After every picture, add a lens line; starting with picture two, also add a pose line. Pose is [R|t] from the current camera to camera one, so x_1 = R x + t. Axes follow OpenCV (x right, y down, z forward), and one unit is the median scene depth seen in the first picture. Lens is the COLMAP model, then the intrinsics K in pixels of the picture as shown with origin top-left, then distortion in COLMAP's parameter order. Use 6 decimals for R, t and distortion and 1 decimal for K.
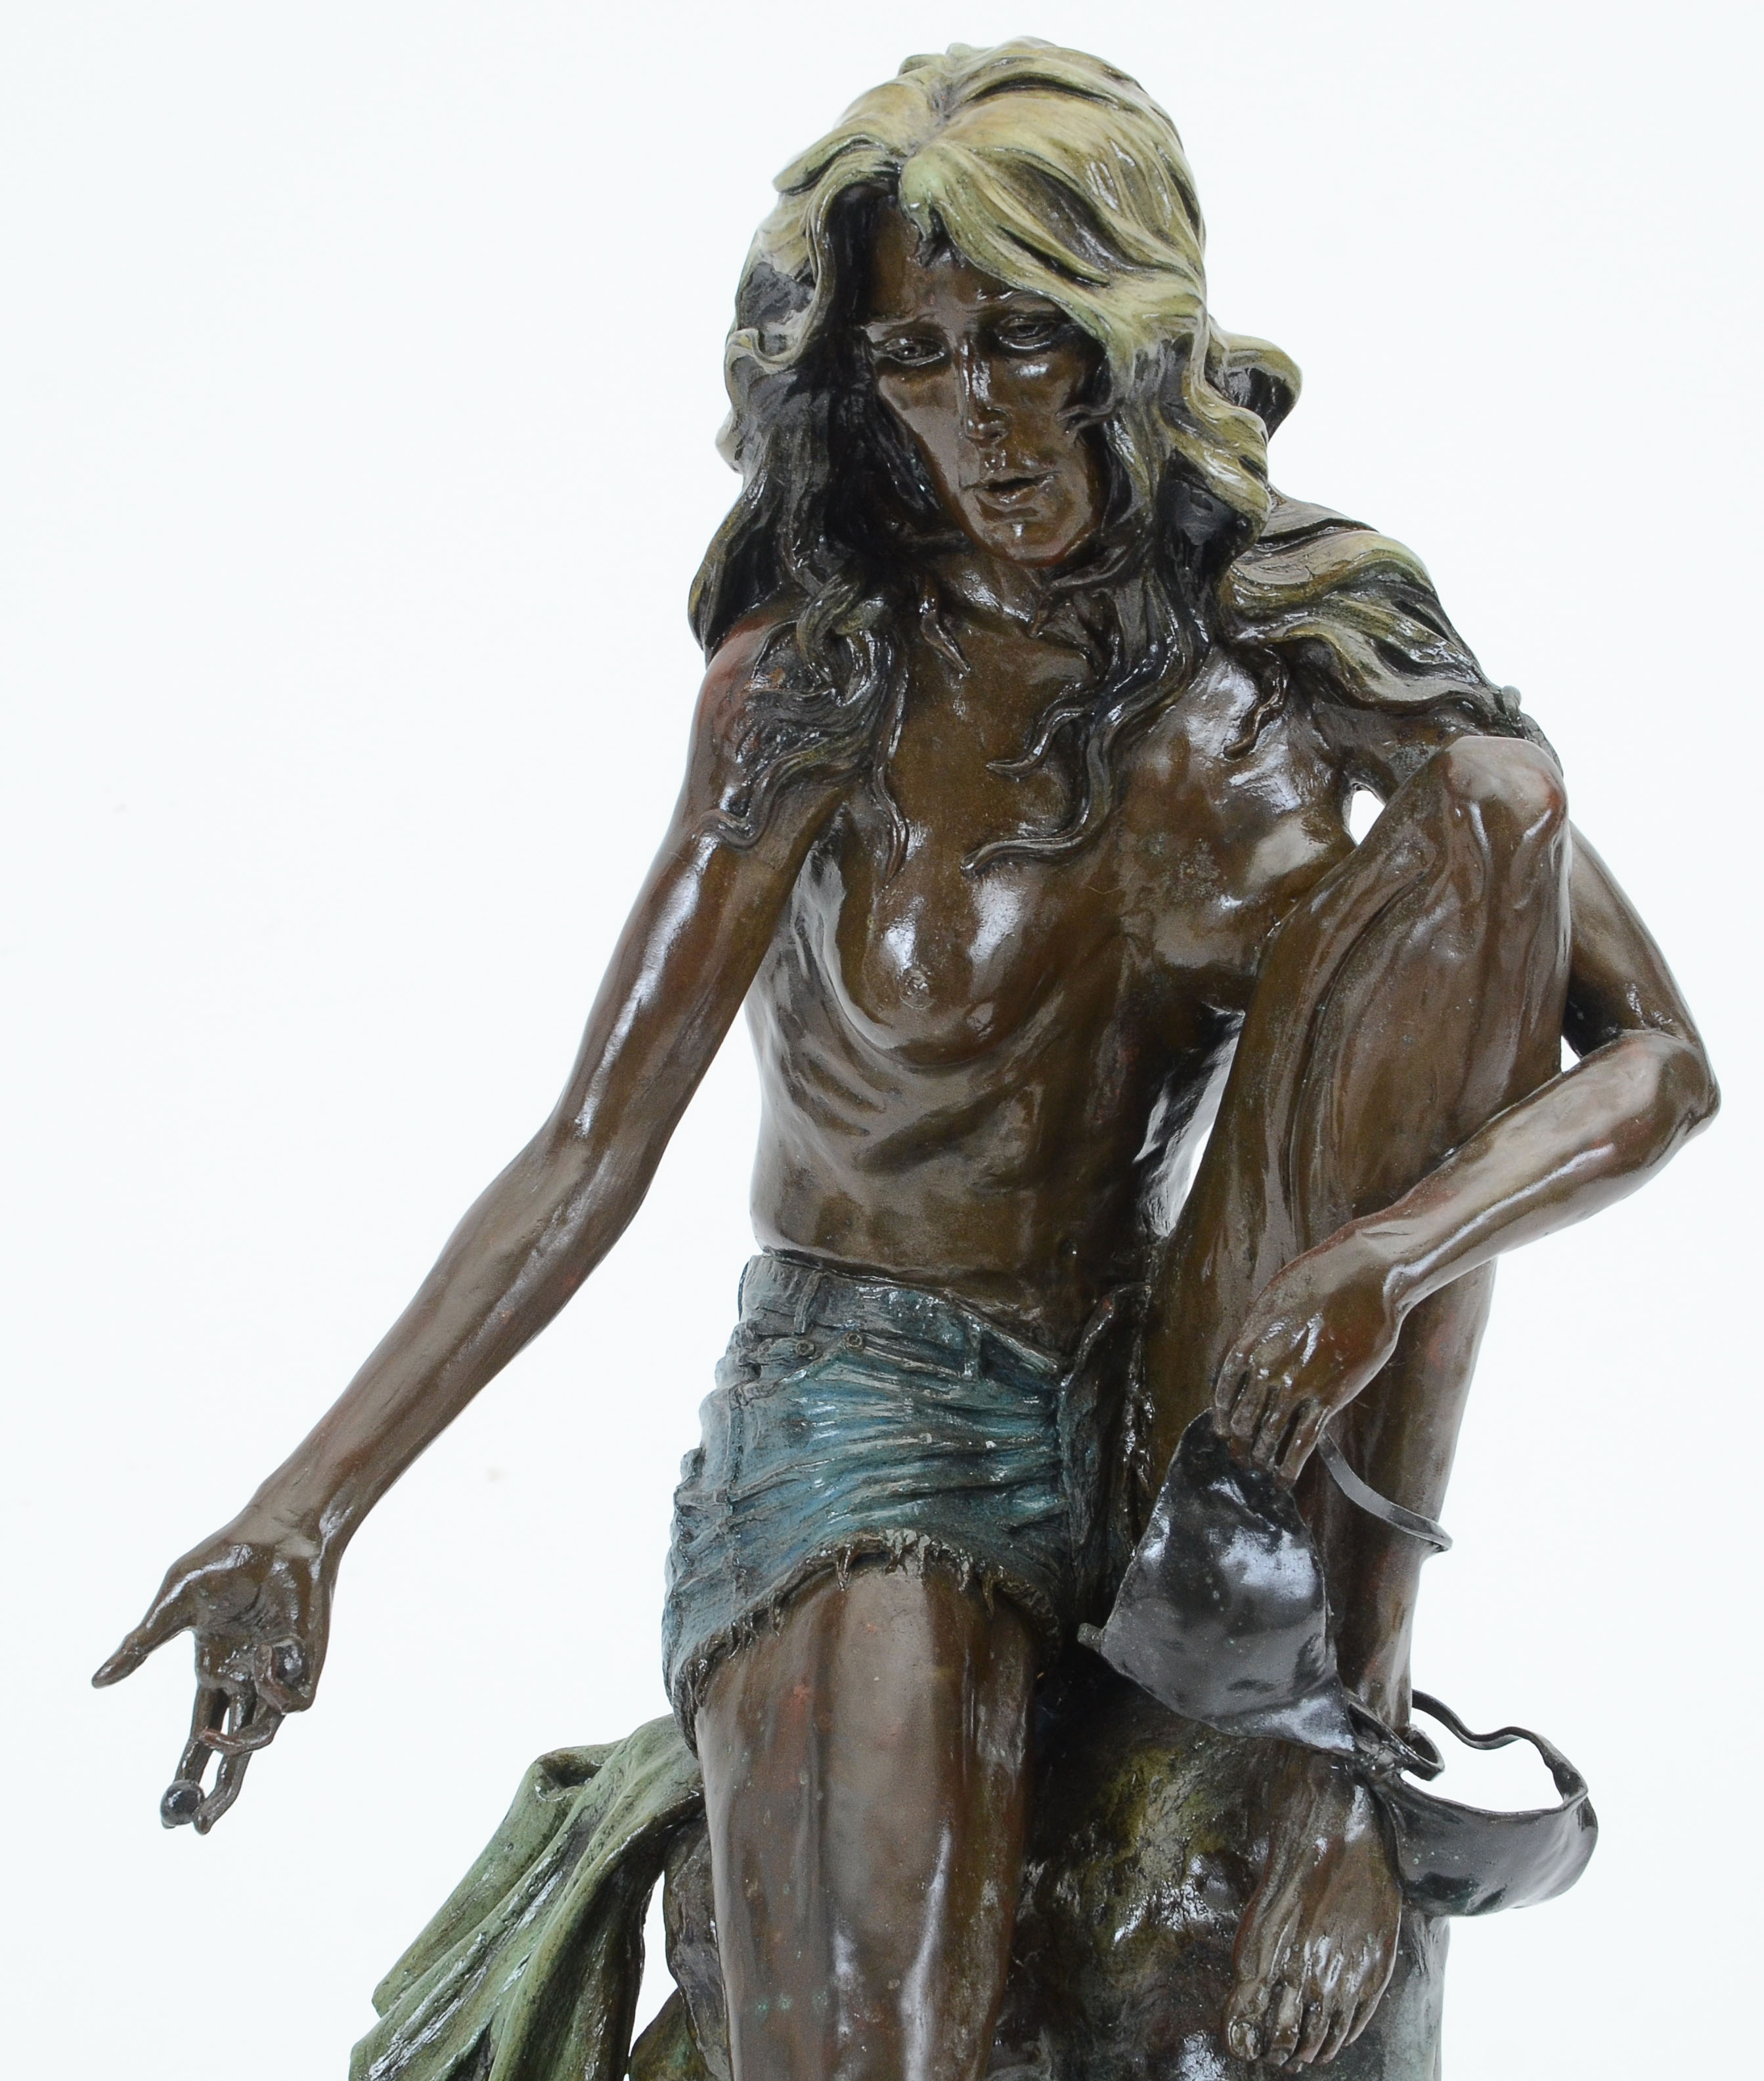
lens RADIAL K [[7329.3, 0, 926.2], [0, 7329.3, 1056.0], [0, 0, 1]] dist [0.446759, 0.000000]
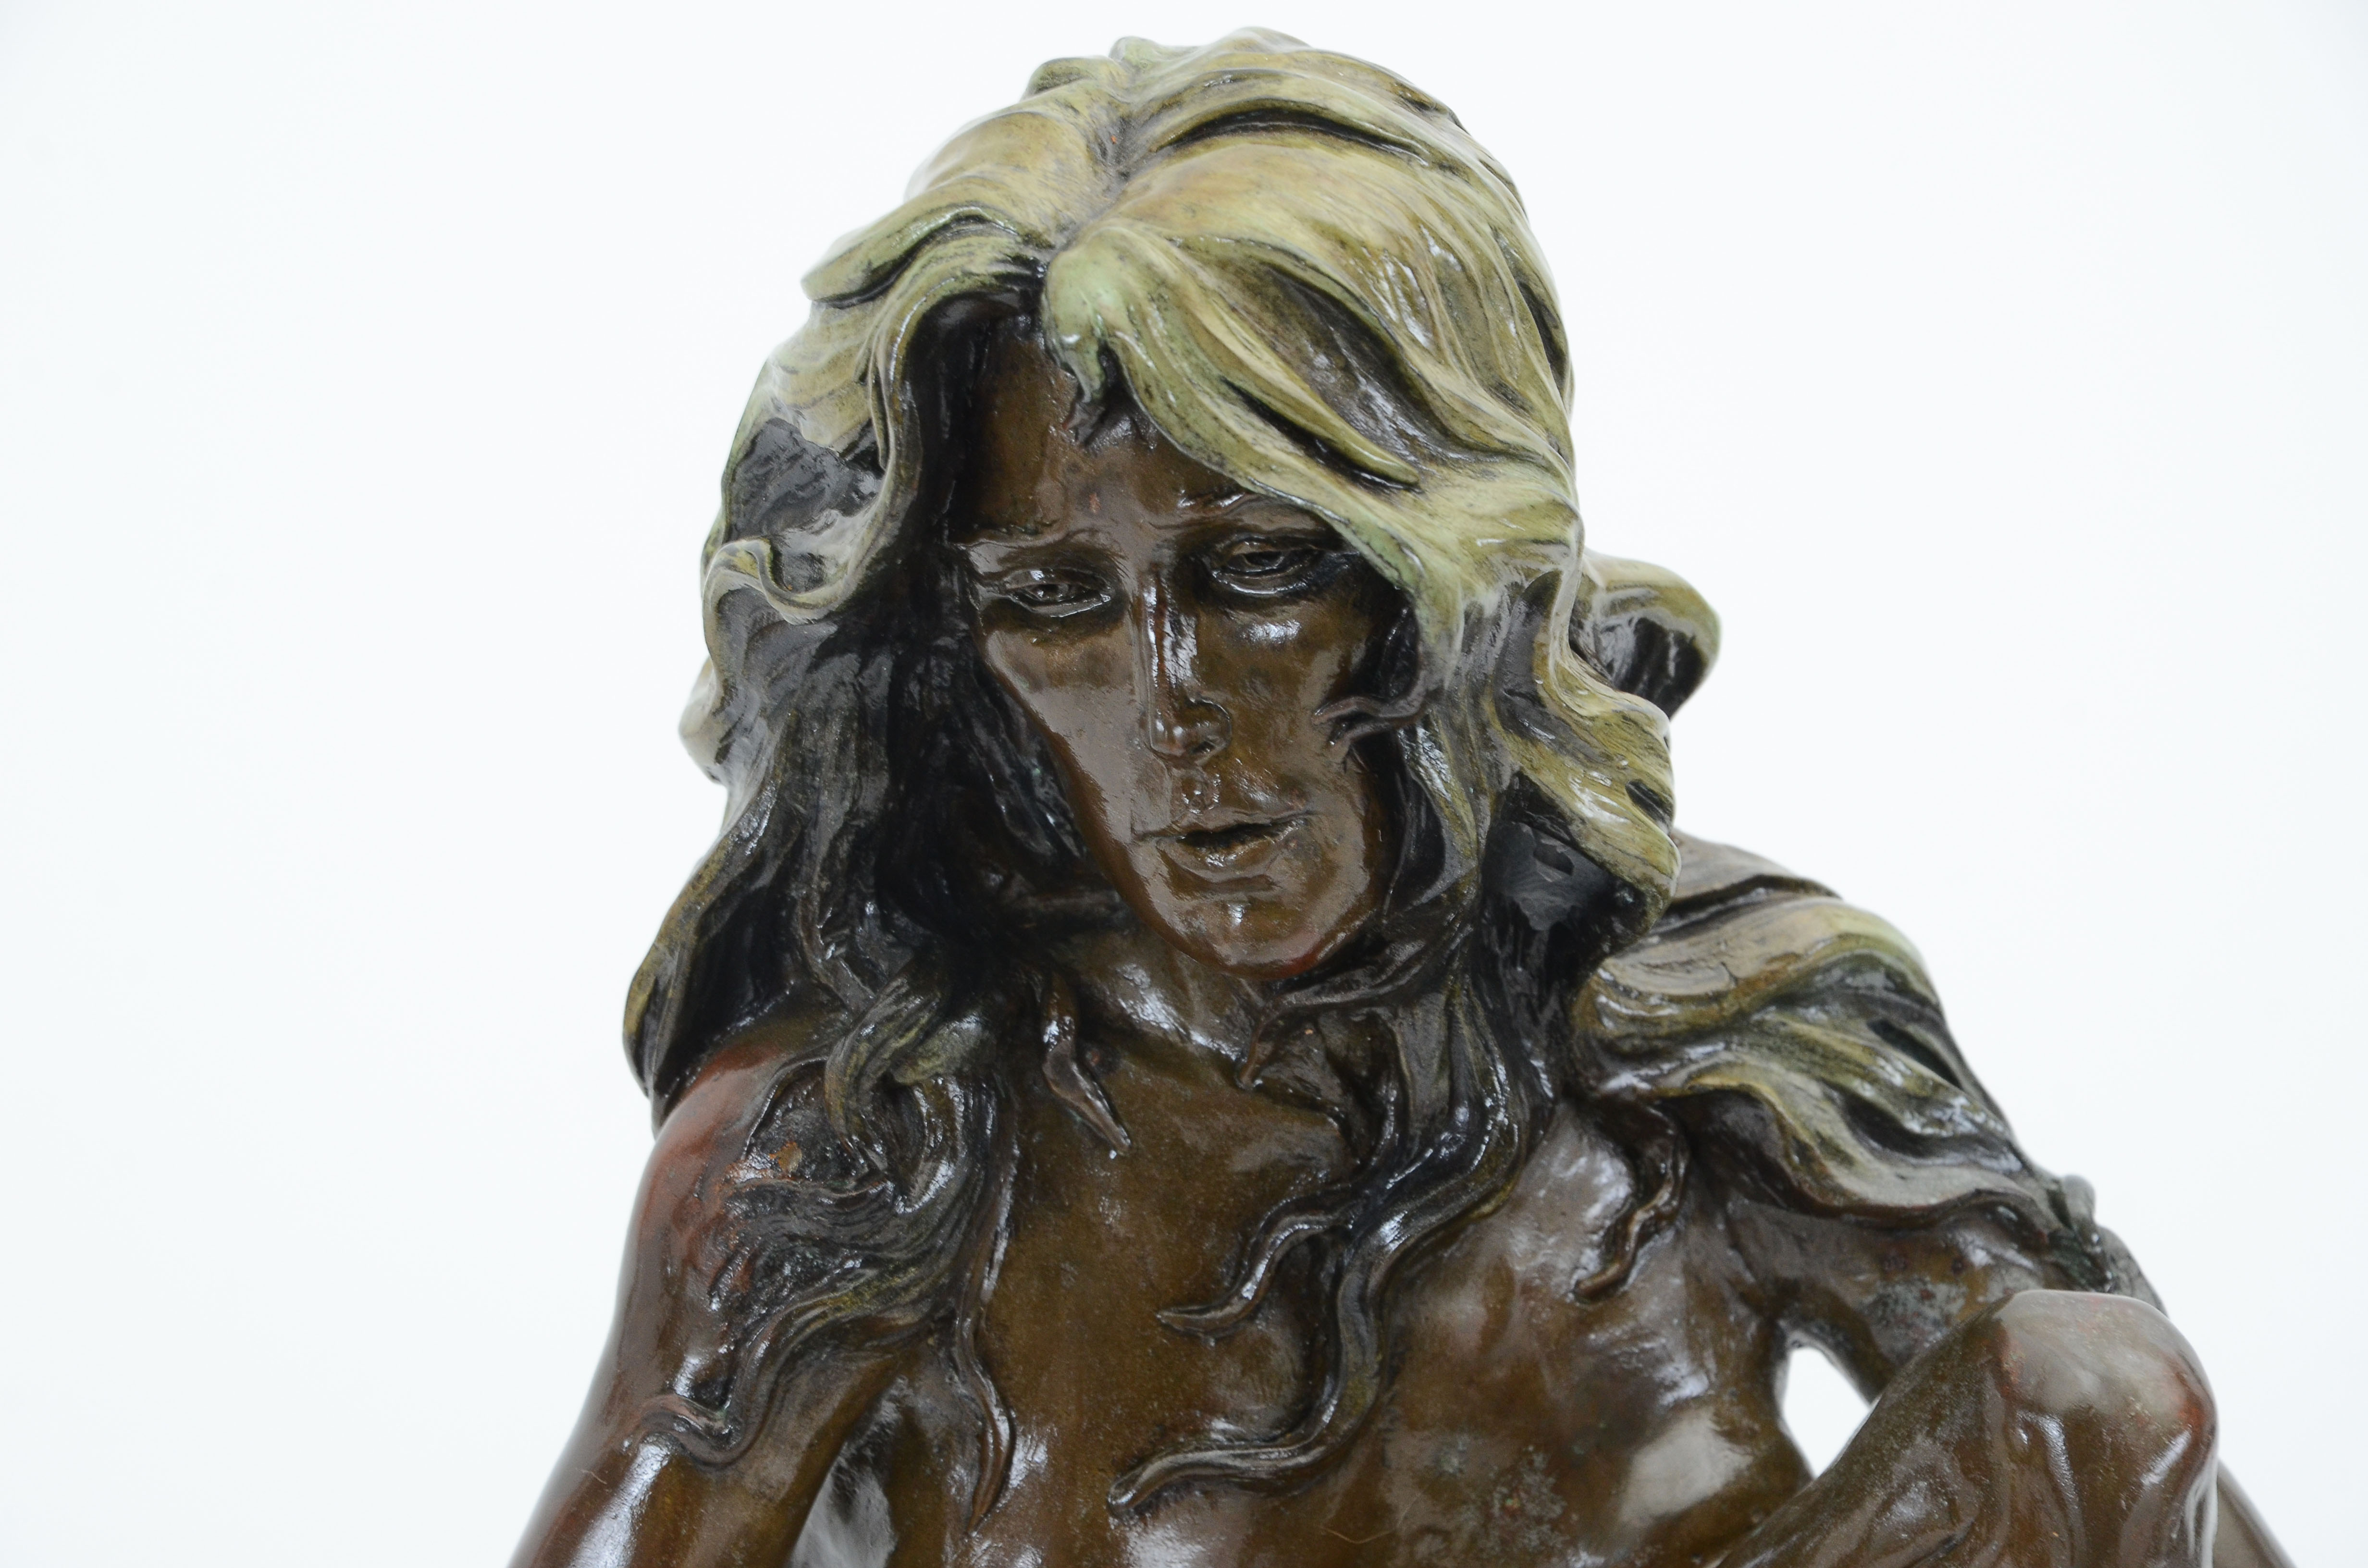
lens RADIAL K [[9279.6, 0, 1169.2], [0, 9279.6, 800.3], [0, 0, 1]] dist [1.014513, 0.000000]
pose [[0.998501, 0.017150, 0.051977, -0.028299], [-0.015302, 0.999244, -0.035747, -0.053554], [-0.052551, 0.034898, 0.998008, 0.293374]]
